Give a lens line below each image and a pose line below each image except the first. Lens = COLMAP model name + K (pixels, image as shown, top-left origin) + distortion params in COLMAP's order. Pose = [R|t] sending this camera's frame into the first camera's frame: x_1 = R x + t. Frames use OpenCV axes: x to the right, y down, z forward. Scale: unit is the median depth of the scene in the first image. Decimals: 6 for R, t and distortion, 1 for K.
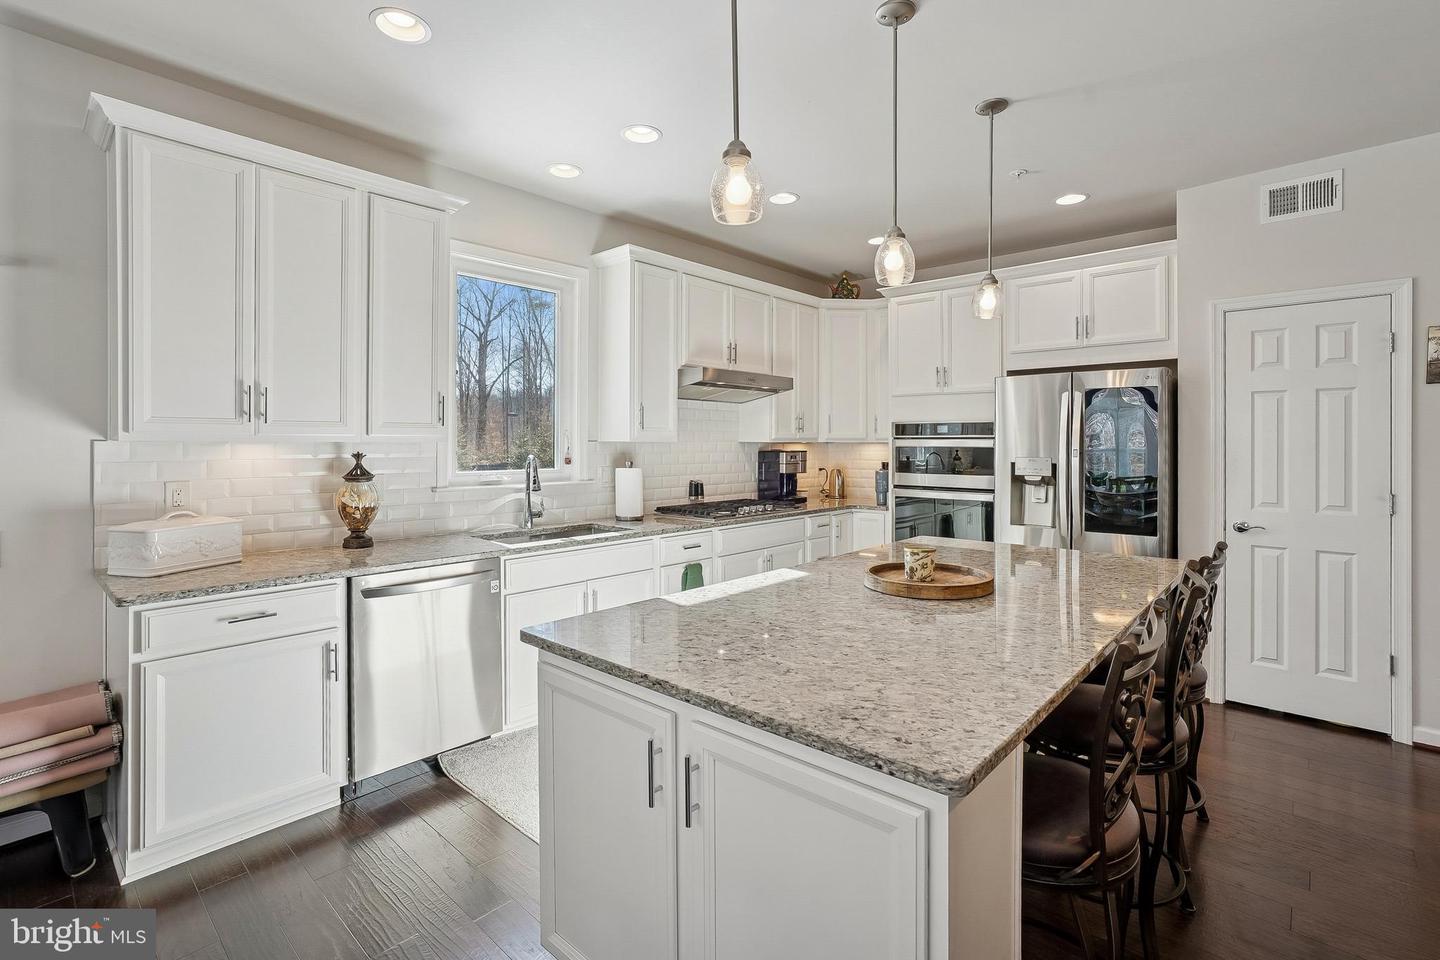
lens RADIAL K [[672.0, 0, 704.3], [0, 672.0, 431.6], [0, 0, 1]] dist [-0.016893, 0.007205]
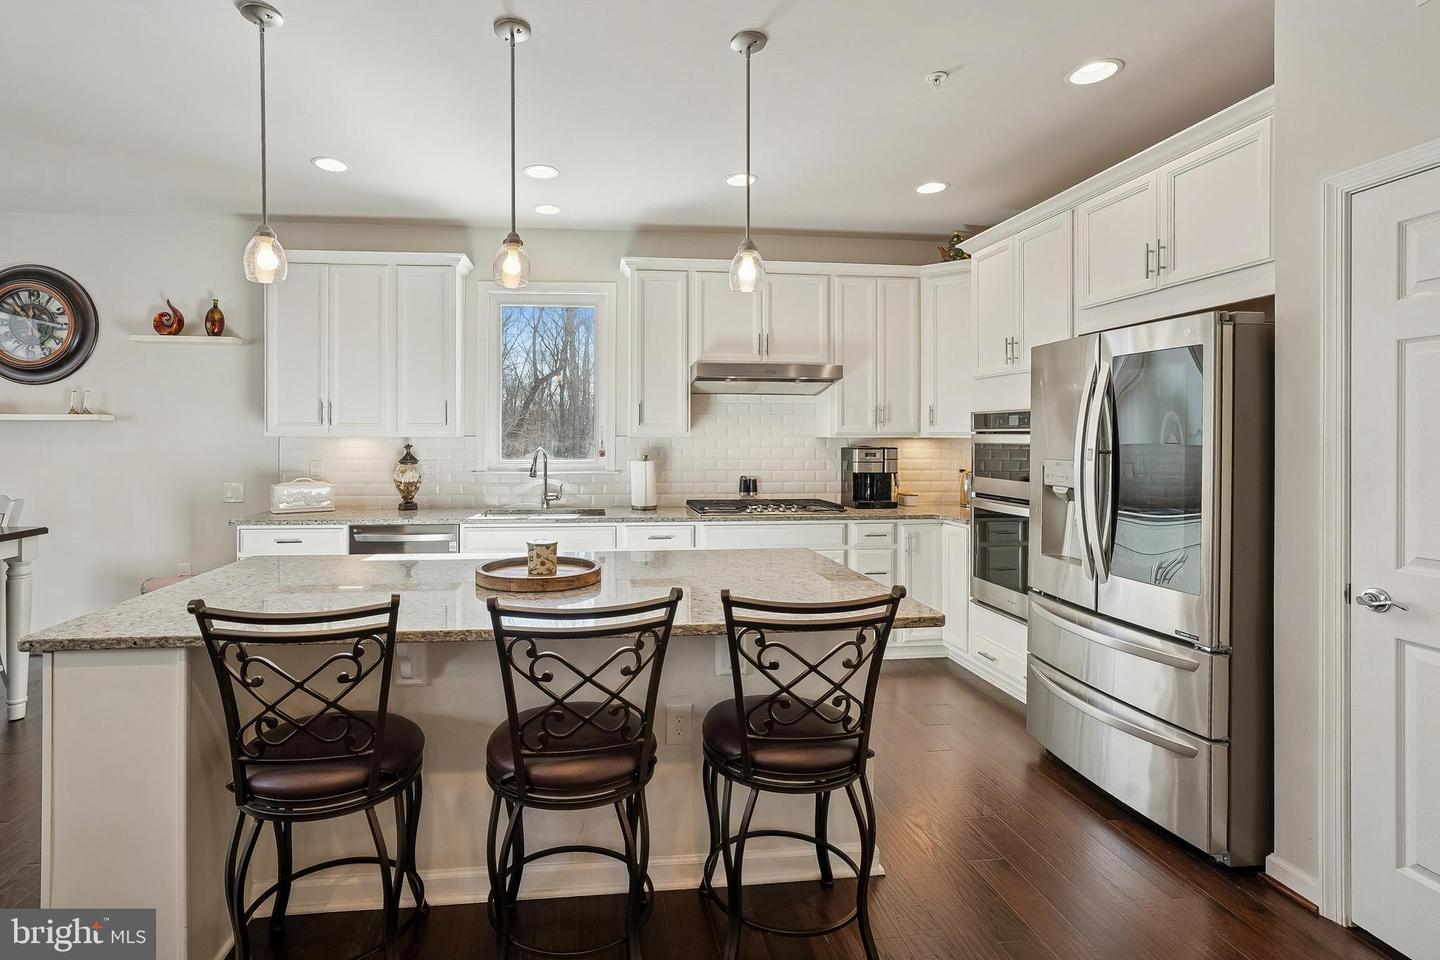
lens RADIAL K [[672.0, 0, 650.7], [0, 672.0, 439.0], [0, 0, 1]] dist [-0.016893, 0.007205]
pose [[0.748213, 0.003284, -0.663451, 0.612919], [0.009296, 0.999838, 0.015433, 0.001652], [0.663394, -0.017715, 0.748061, 0.192839]]
